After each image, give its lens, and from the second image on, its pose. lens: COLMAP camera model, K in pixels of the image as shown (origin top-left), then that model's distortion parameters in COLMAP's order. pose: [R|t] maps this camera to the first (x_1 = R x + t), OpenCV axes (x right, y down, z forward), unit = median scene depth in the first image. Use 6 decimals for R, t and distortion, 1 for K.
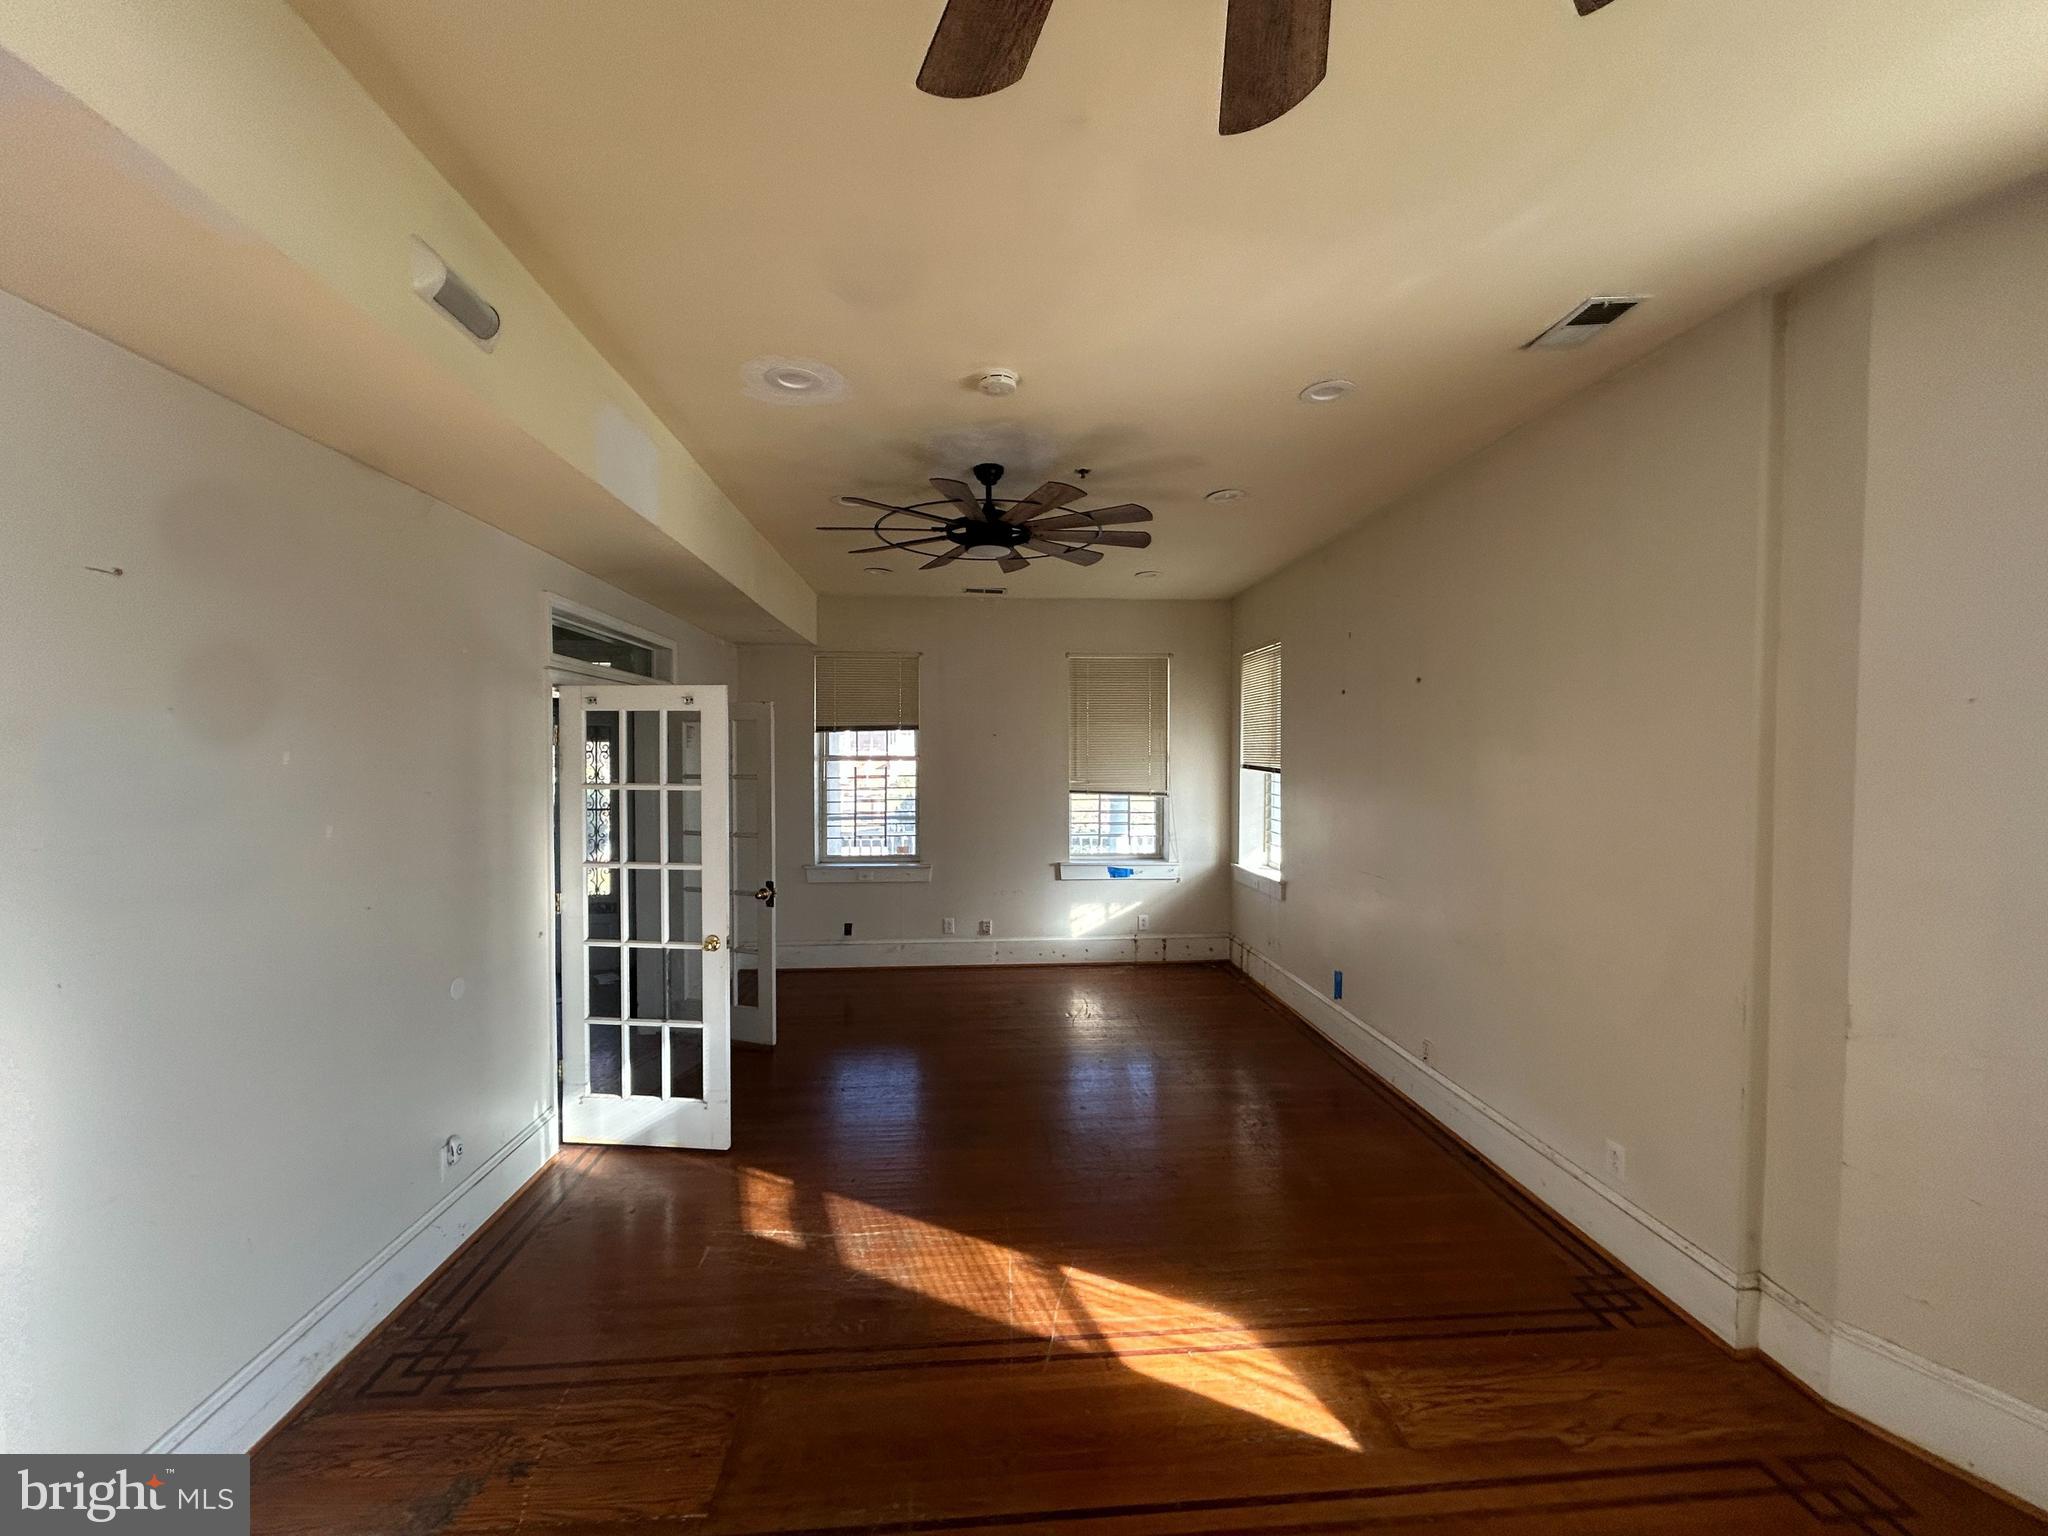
lens RADIAL K [[826.8, 0, 1027.8], [0, 826.8, 774.2], [0, 0, 1]] dist [0.000277, 0.000451]
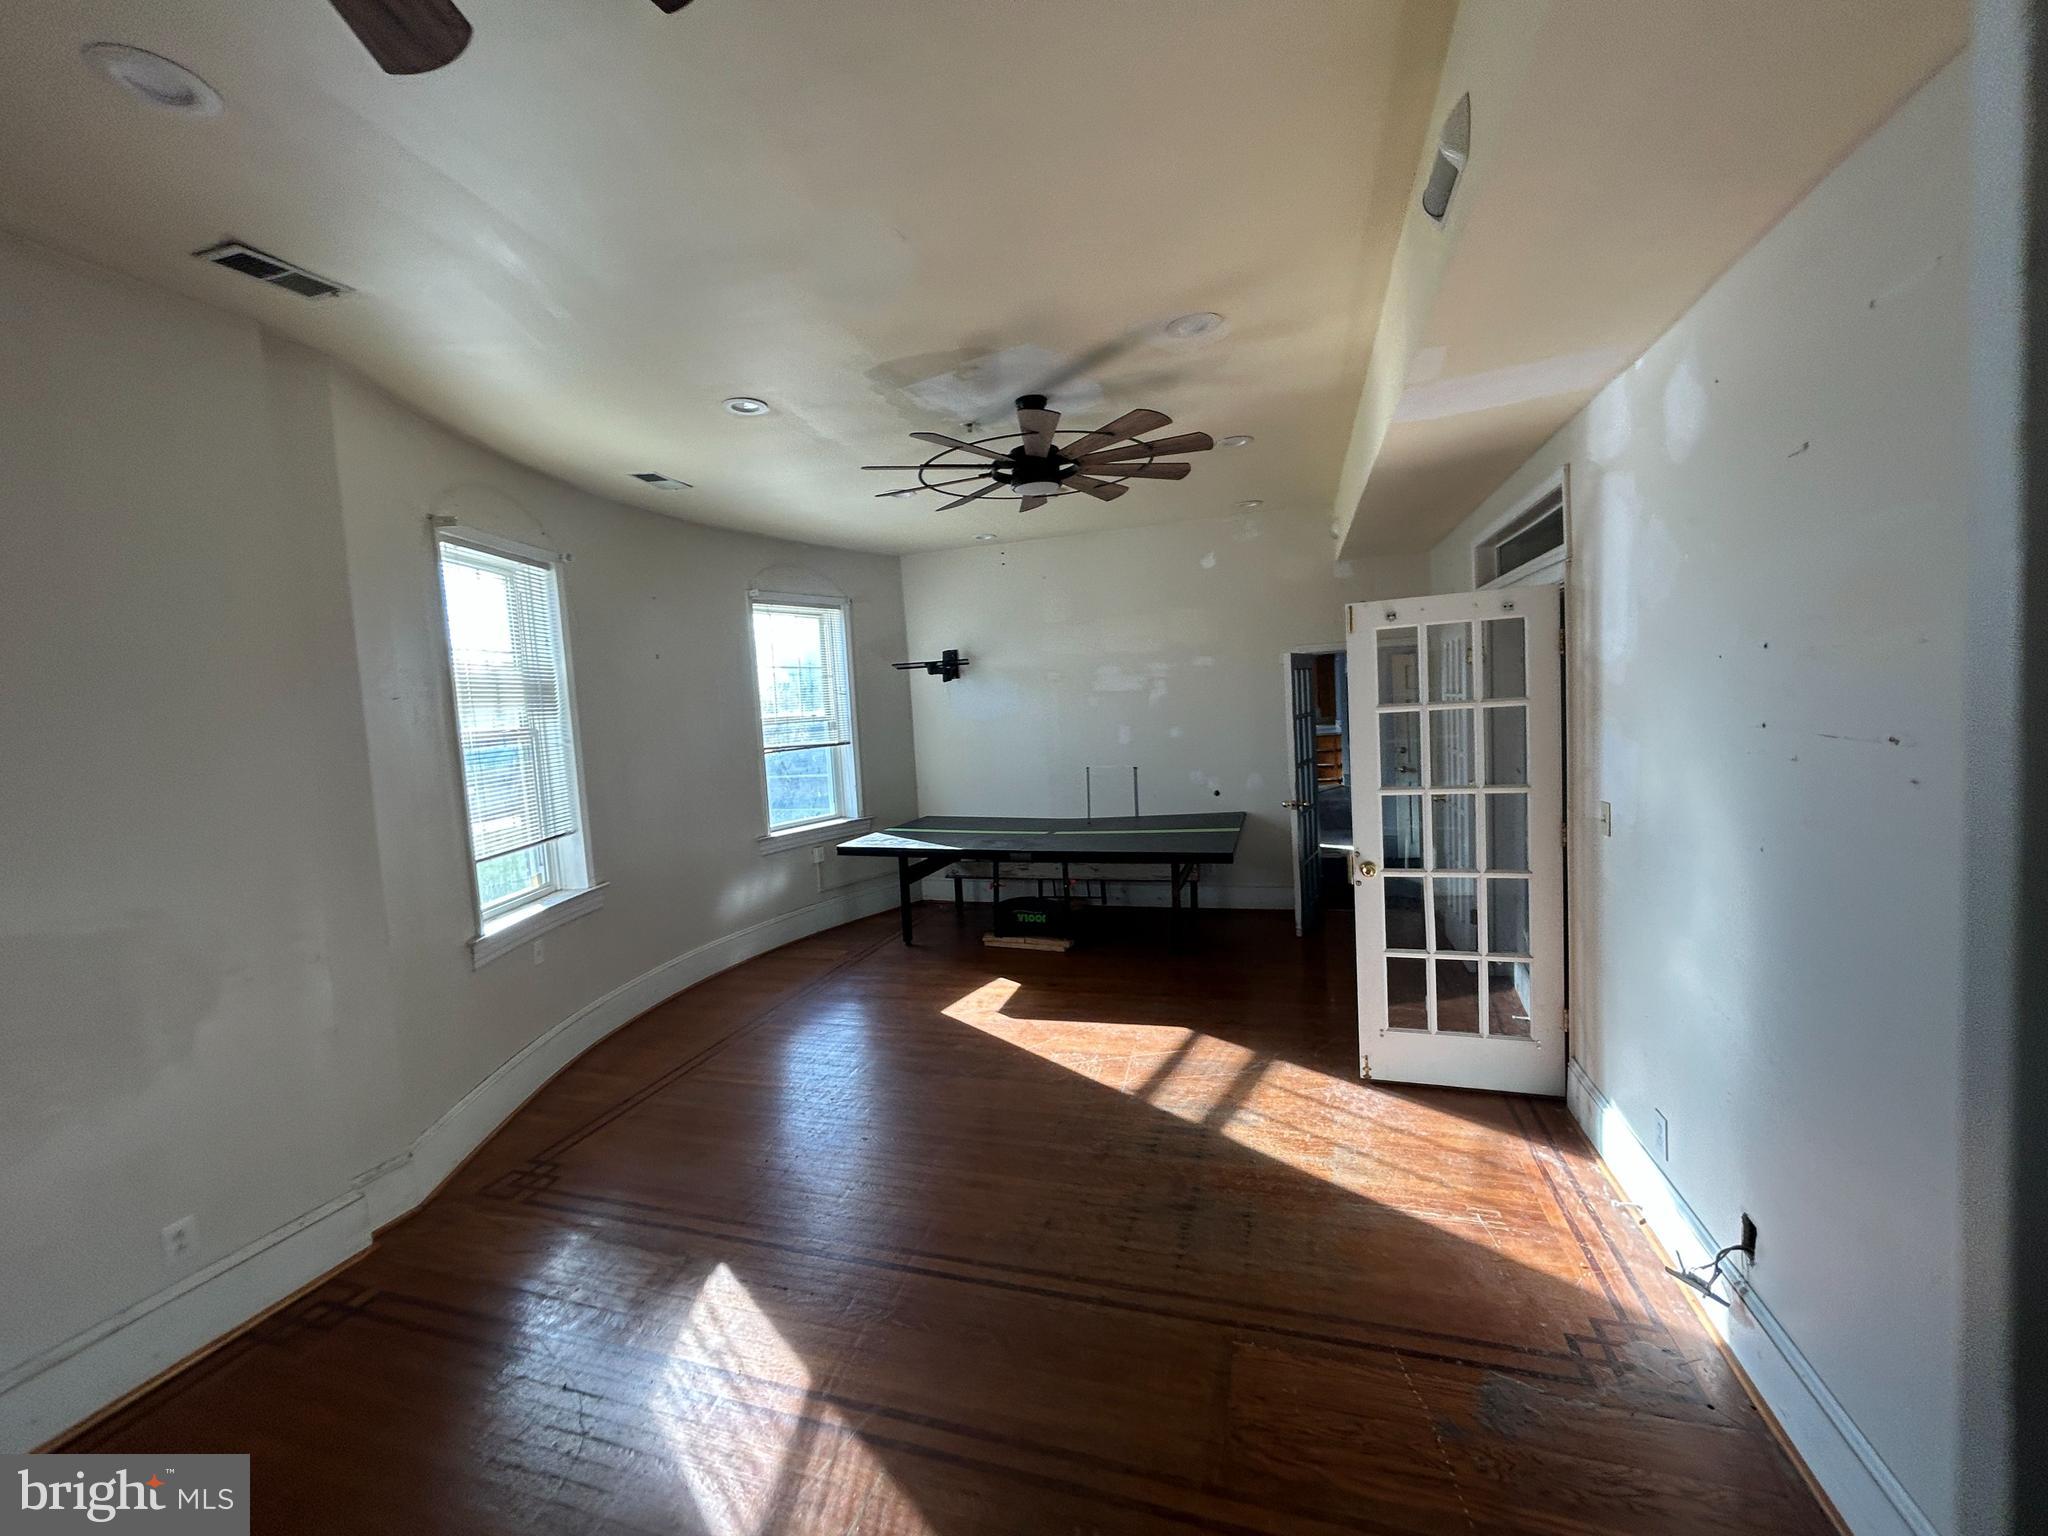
lens RADIAL K [[826.8, 0, 1023.7], [0, 826.8, 766.0], [0, 0, 1]] dist [0.000277, 0.000451]
pose [[-0.925092, 0.017985, 0.379317, -0.434810], [0.058631, 0.993665, 0.095879, -0.035088], [-0.375189, 0.110937, -0.920286, 1.578110]]
